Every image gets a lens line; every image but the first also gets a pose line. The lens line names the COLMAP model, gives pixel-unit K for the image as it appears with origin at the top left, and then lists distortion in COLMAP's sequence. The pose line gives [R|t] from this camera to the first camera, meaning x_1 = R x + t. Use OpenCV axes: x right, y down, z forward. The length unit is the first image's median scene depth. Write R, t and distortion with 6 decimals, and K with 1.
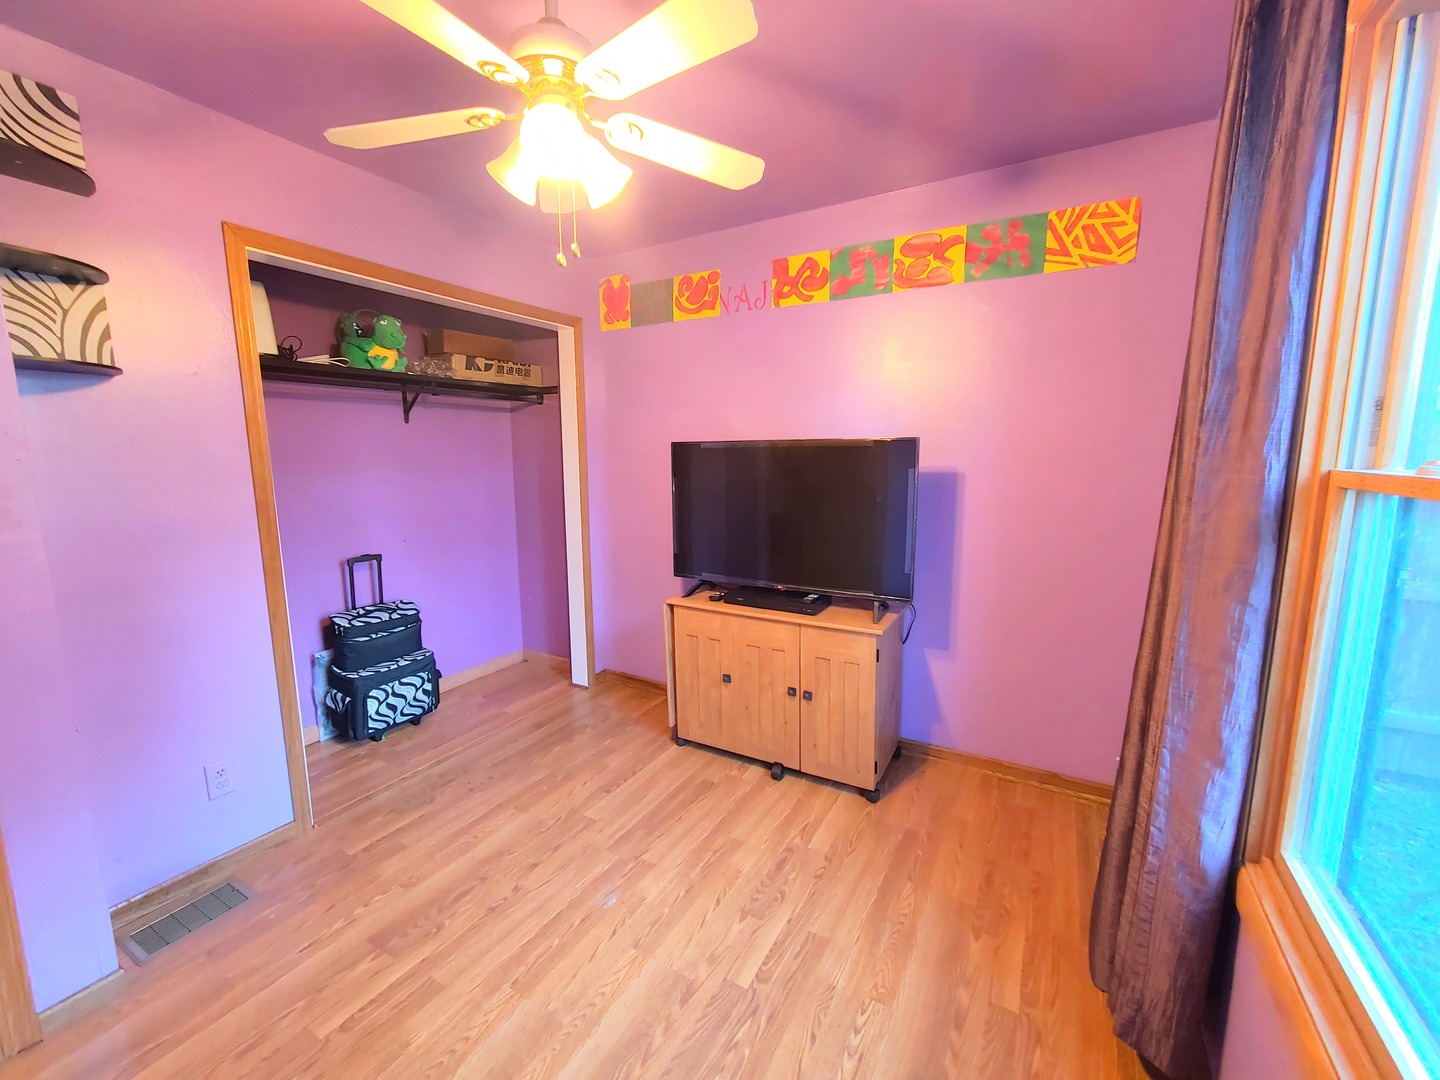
lens RADIAL K [[591.3, 0, 703.7], [0, 591.3, 536.6], [0, 0, 1]] dist [-0.003514, 0.000505]
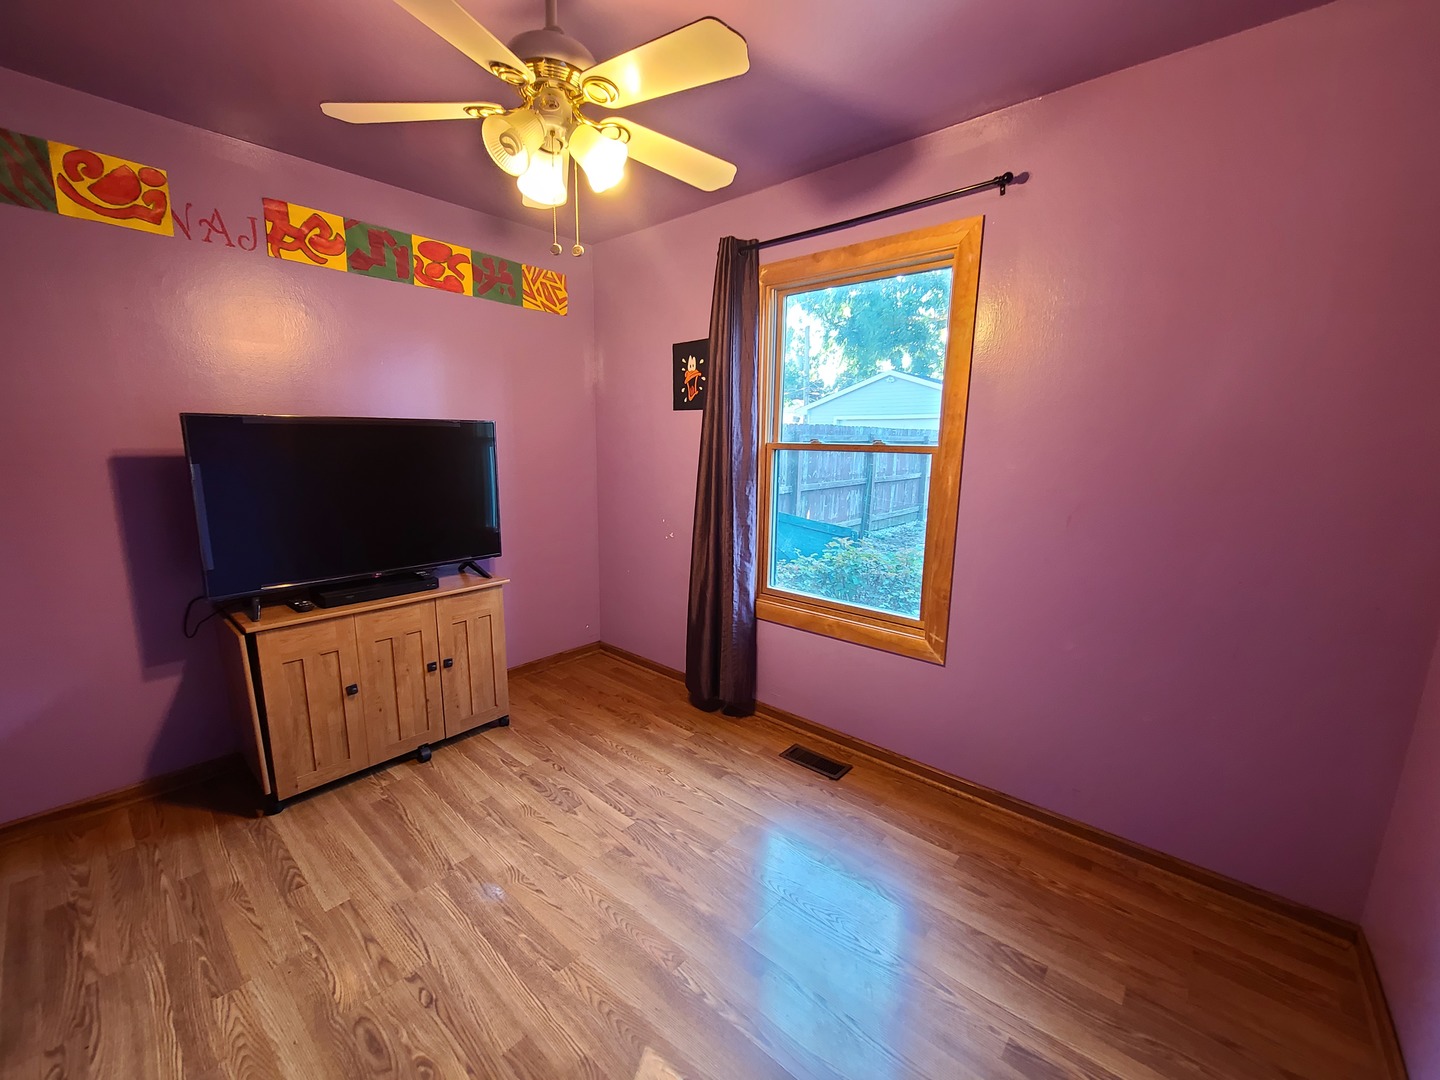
lens RADIAL K [[591.3, 0, 703.7], [0, 591.3, 536.6], [0, 0, 1]] dist [-0.003514, 0.000505]
pose [[0.194272, -0.152745, 0.968983, -0.787609], [0.126104, 0.983495, 0.129750, -0.036163], [-0.972808, 0.096985, 0.210327, 0.337503]]
